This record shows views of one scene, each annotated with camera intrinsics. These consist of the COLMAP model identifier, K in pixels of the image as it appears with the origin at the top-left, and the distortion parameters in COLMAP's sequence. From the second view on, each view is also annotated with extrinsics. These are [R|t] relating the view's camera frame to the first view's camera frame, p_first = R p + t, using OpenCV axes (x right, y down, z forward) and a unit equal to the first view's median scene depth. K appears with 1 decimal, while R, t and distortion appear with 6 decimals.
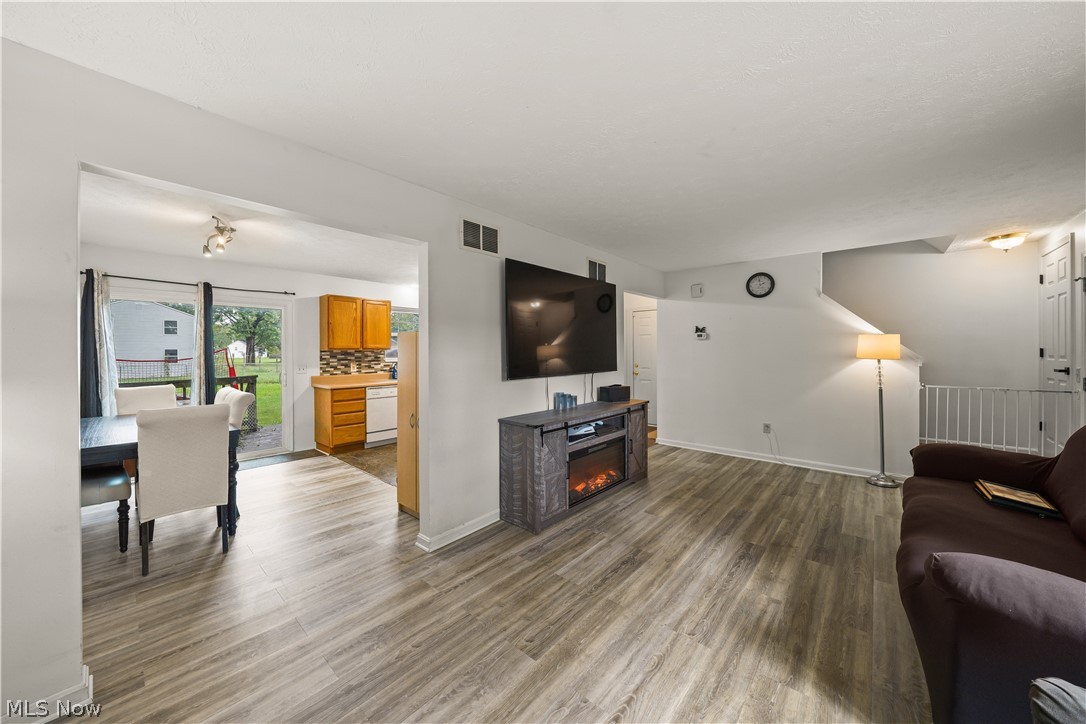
lens RADIAL K [[380.8, 0, 531.6], [0, 380.8, 353.7], [0, 0, 1]] dist [-0.006549, 0.000009]
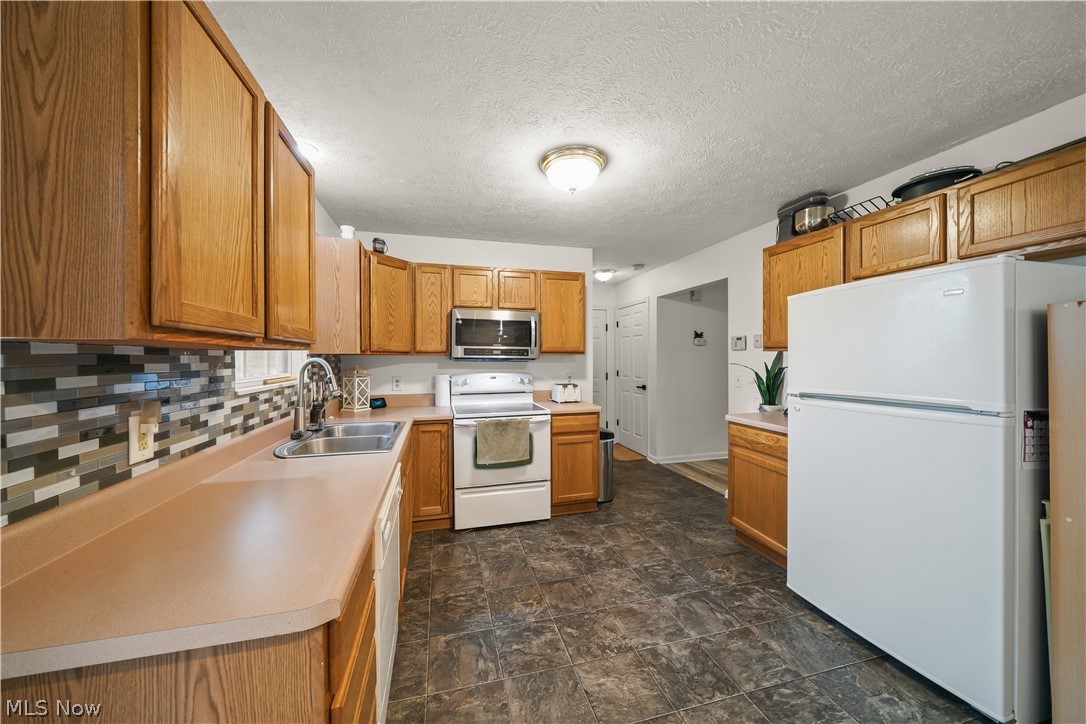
lens RADIAL K [[374.9, 0, 535.9], [0, 374.9, 358.6], [0, 0, 1]] dist [-0.006266, 0.000094]
pose [[0.545927, 0.000699, 0.837833, -0.755884], [0.005555, 0.999975, -0.004454, -0.000929], [-0.837814, 0.007086, 0.545909, 1.082097]]
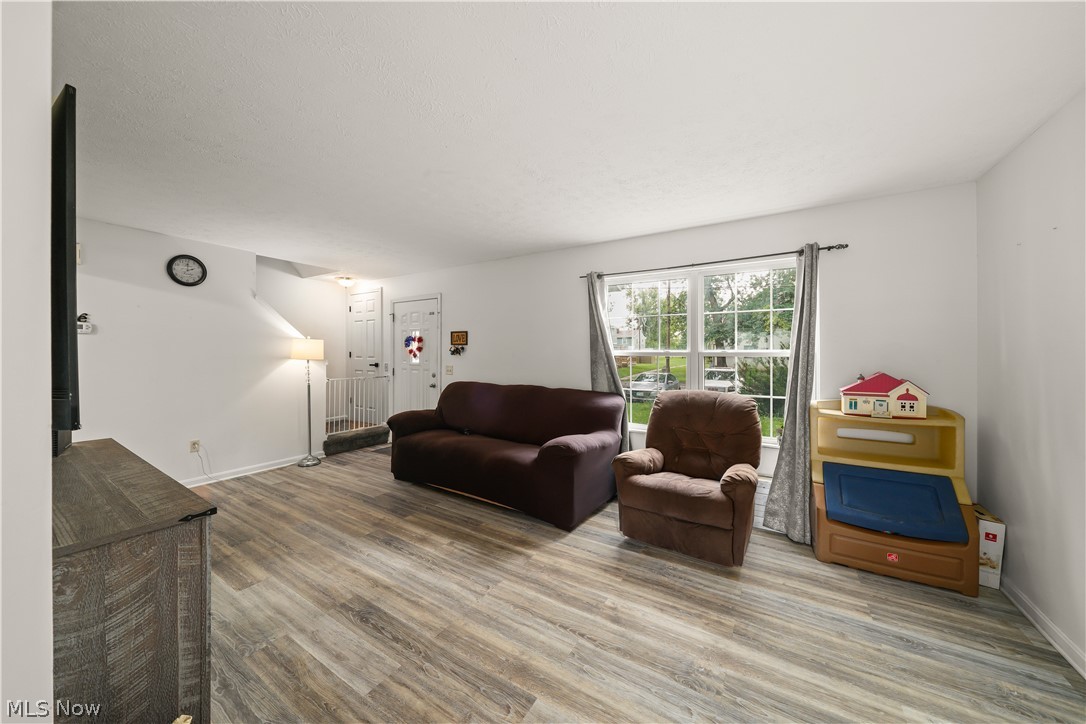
lens RADIAL K [[380.8, 0, 531.6], [0, 380.8, 353.7], [0, 0, 1]] dist [-0.006549, 0.000009]
pose [[-0.162489, 0.003645, 0.986704, -0.365554], [0.001805, 0.999993, -0.003397, 0.000024], [-0.986709, 0.001229, -0.162494, 0.484946]]
